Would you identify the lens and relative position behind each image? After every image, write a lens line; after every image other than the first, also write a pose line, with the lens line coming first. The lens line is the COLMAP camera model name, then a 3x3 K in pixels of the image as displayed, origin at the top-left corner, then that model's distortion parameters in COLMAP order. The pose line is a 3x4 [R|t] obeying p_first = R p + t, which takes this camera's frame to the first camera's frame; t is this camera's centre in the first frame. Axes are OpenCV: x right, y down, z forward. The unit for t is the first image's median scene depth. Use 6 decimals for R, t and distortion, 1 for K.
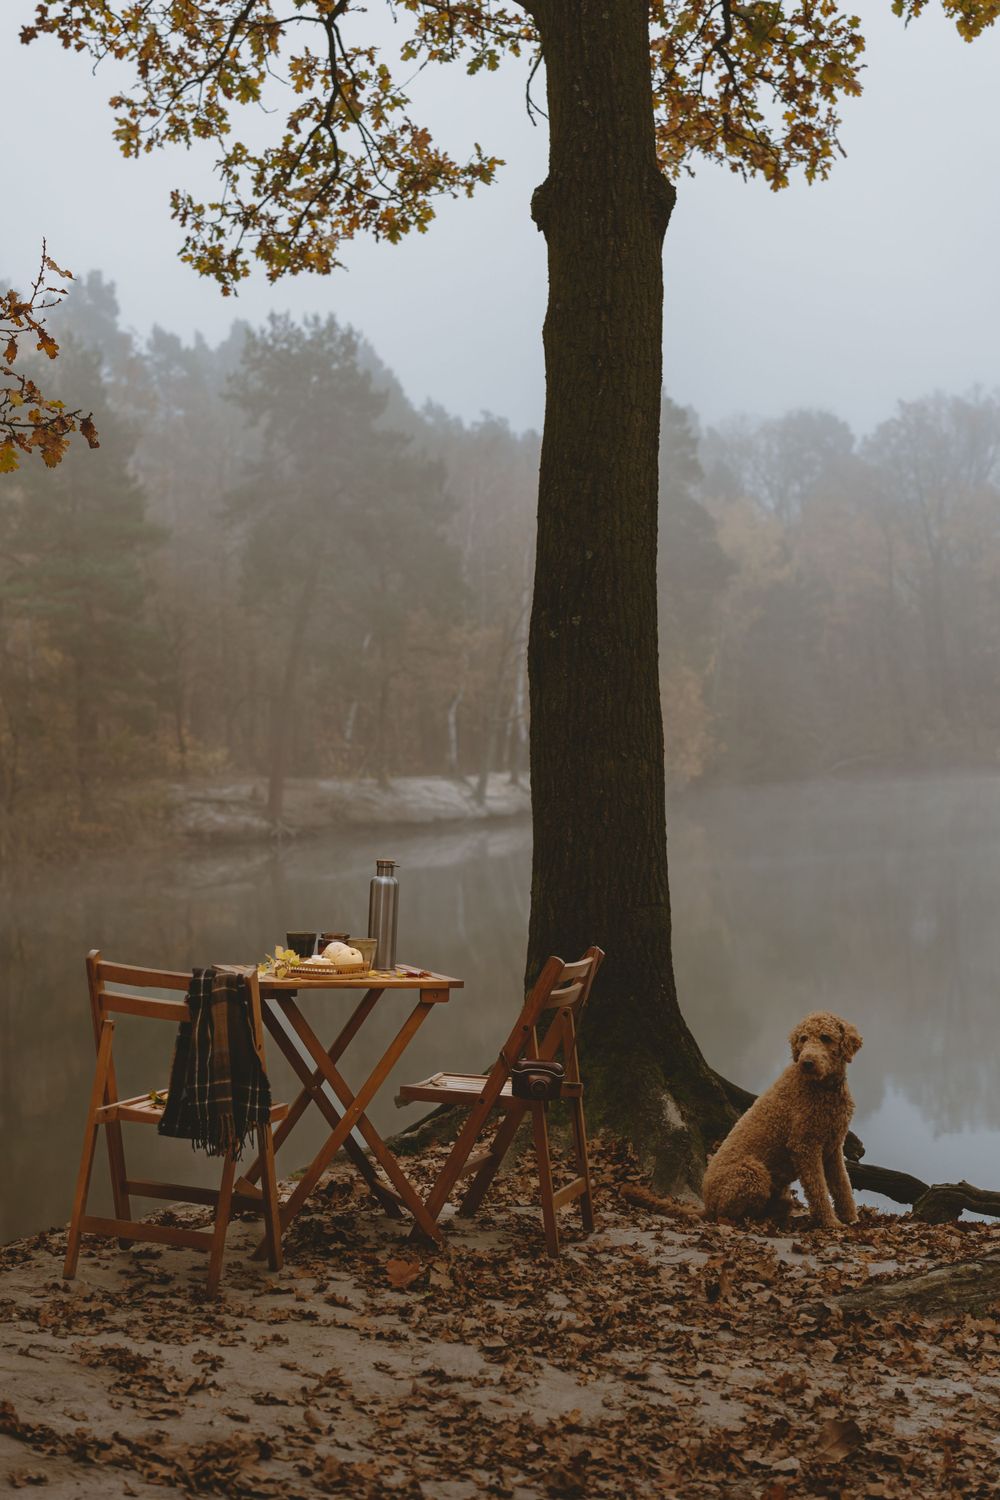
lens RADIAL K [[2485.0, 0, 501.6], [0, 2485.0, 692.8], [0, 0, 1]] dist [0.048762, -0.209513]
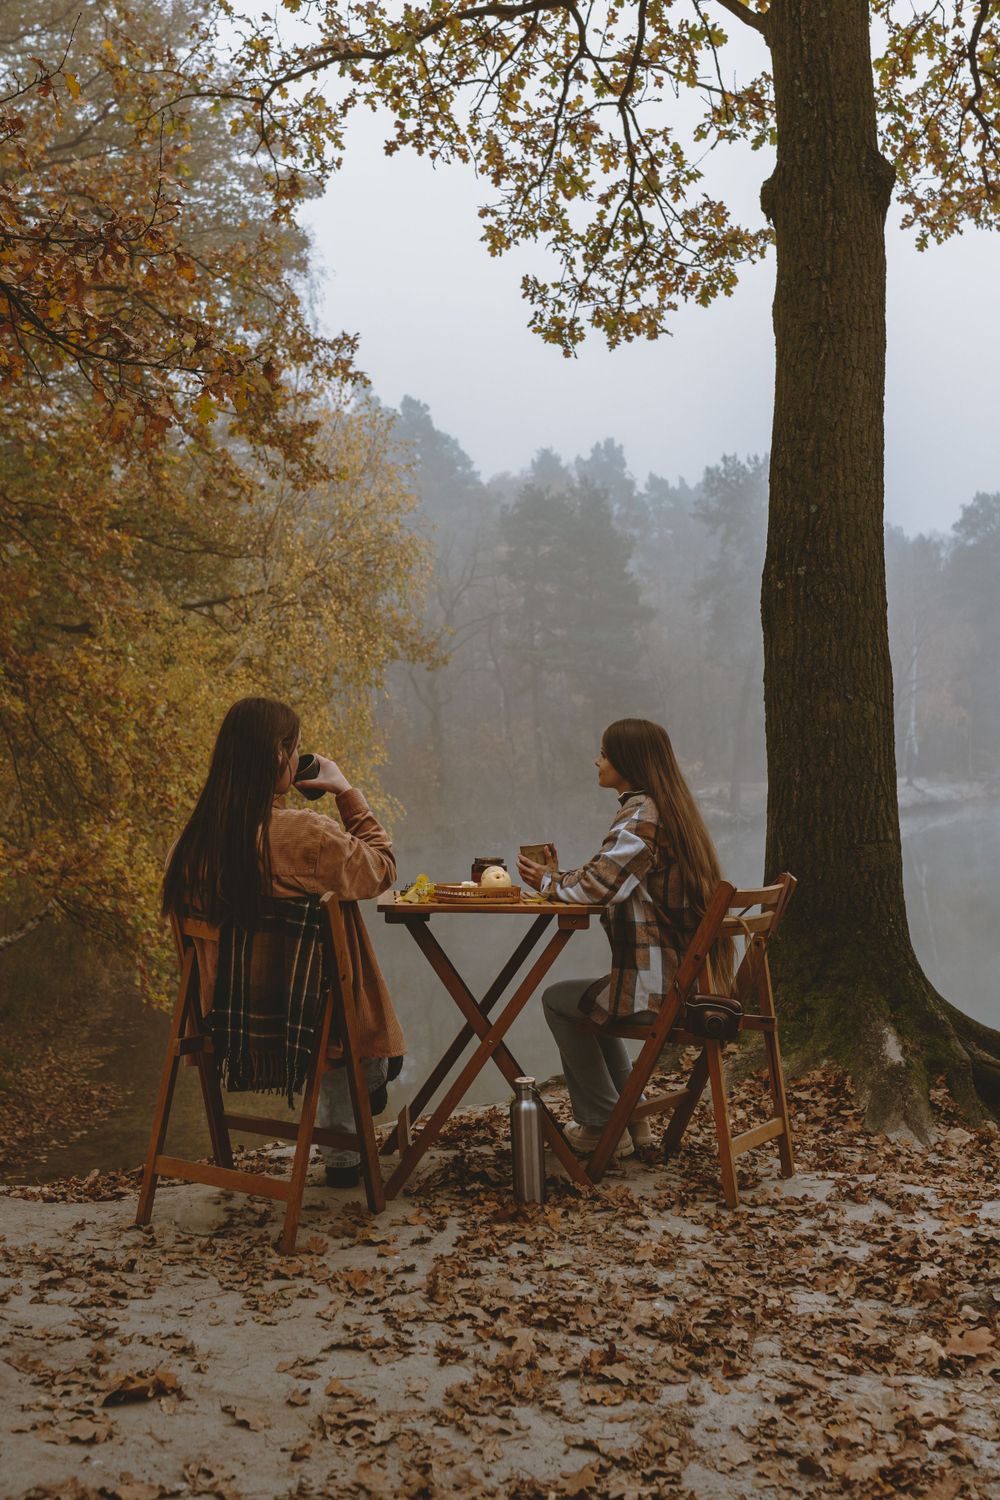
lens RADIAL K [[1677.7, 0, 500.4], [0, 1677.7, 664.3], [0, 0, 1]] dist [-0.001290, -0.012346]
pose [[0.970695, -0.024849, -0.239028, 0.055178], [0.015344, 0.999019, -0.041541, 0.027927], [0.239826, 0.036656, 0.970124, 0.207177]]
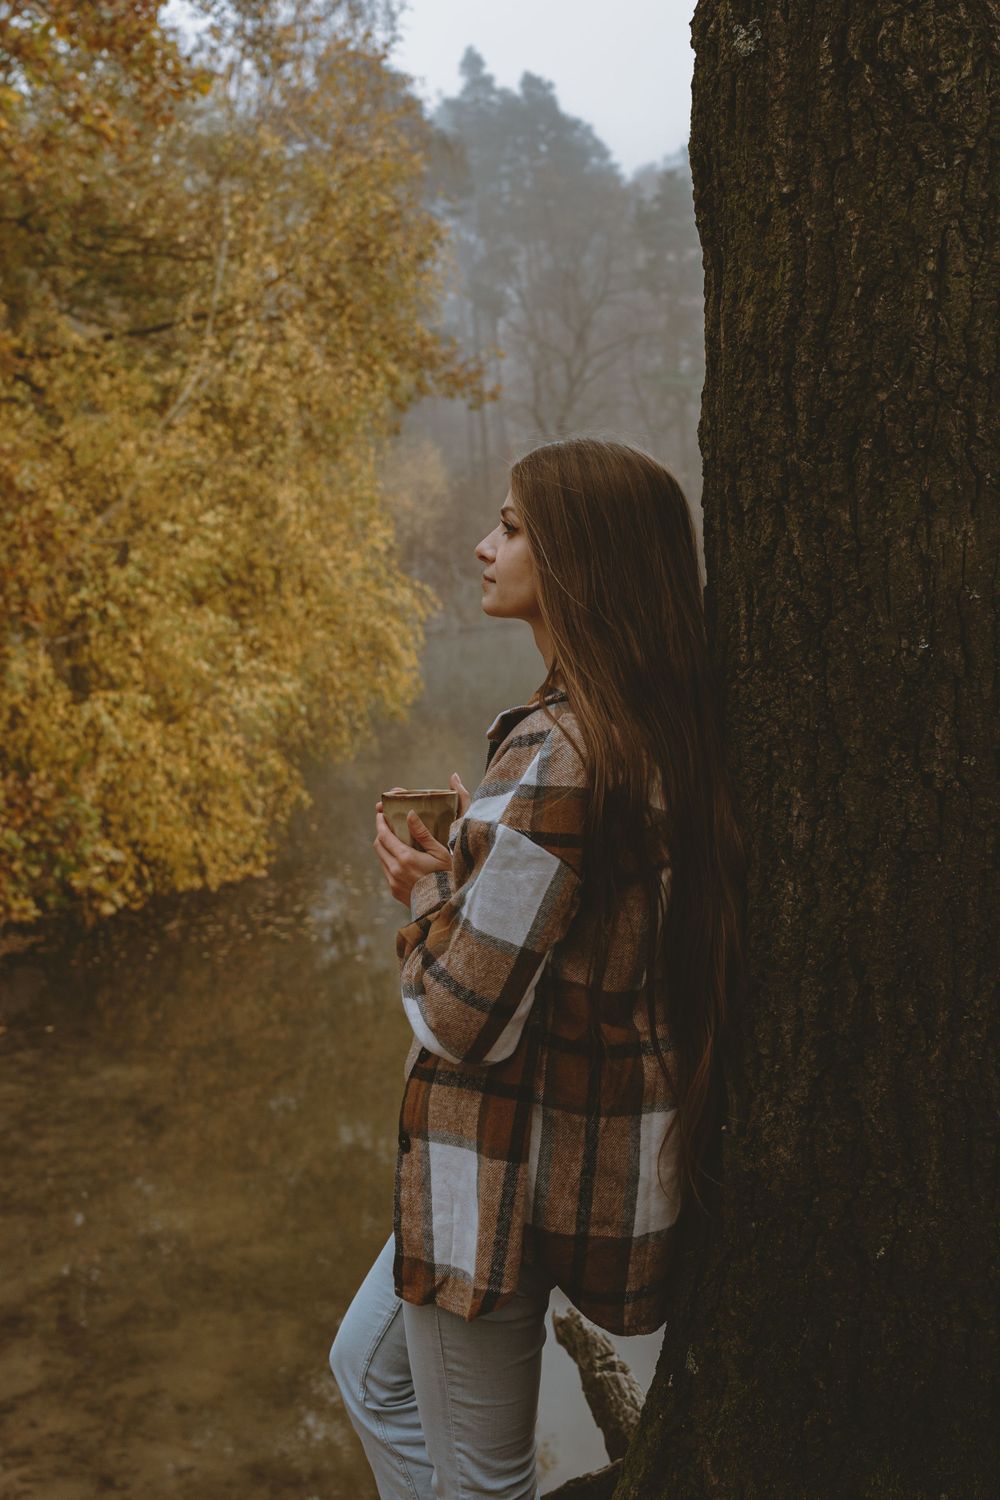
lens RADIAL K [[1611.1, 0, 500.3], [0, 1611.1, 656.8], [0, 0, 1]] dist [0.003748, -0.037133]
pose [[0.928268, 0.003142, -0.371898, 0.044196], [0.041609, 0.992809, 0.112243, 0.015250], [0.369576, -0.119666, 0.921463, 0.608314]]
